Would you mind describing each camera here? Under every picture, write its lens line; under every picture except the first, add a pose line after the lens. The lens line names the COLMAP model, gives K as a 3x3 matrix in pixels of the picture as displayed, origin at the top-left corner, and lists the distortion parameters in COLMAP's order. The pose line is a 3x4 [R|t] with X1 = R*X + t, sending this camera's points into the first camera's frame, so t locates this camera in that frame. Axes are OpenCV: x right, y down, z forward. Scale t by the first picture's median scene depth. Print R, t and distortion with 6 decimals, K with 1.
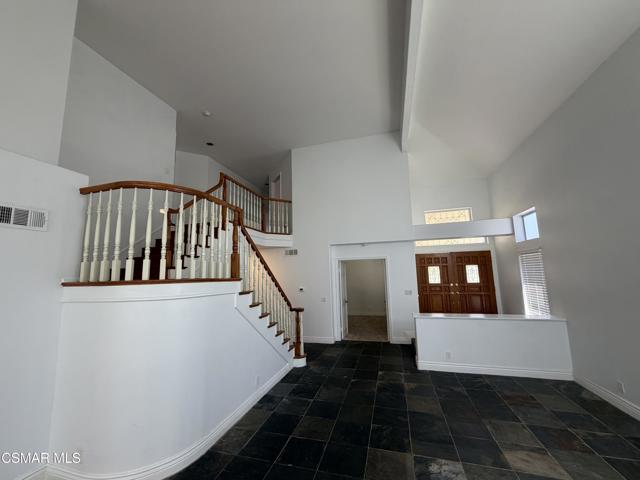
lens RADIAL K [[256.9, 0, 320.0], [0, 256.9, 240.0], [0, 0, 1]] dist [-0.003903, -0.000133]
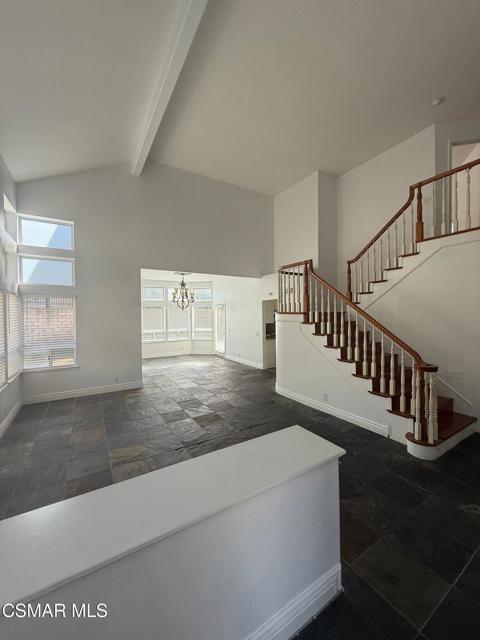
lens RADIAL K [[258.1, 0, 240.0], [0, 258.1, 320.0], [0, 0, 1]] dist [0.011822, 0.000030]
pose [[-0.683558, 0.049136, -0.728241, 0.836011], [0.123179, 0.991187, -0.048743, 0.184485], [0.719428, -0.123023, -0.683586, 1.471858]]
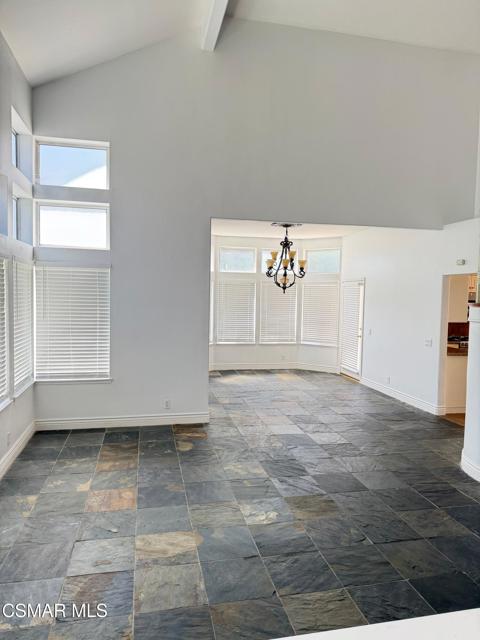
lens RADIAL K [[458.3, 0, 240.0], [0, 458.3, 320.0], [0, 0, 1]] dist [0.052342, -0.000526]
pose [[-0.884450, 0.033421, -0.465437, 0.756091], [0.063591, 0.996759, -0.049266, 0.162342], [0.462282, -0.073171, -0.883709, 1.434173]]
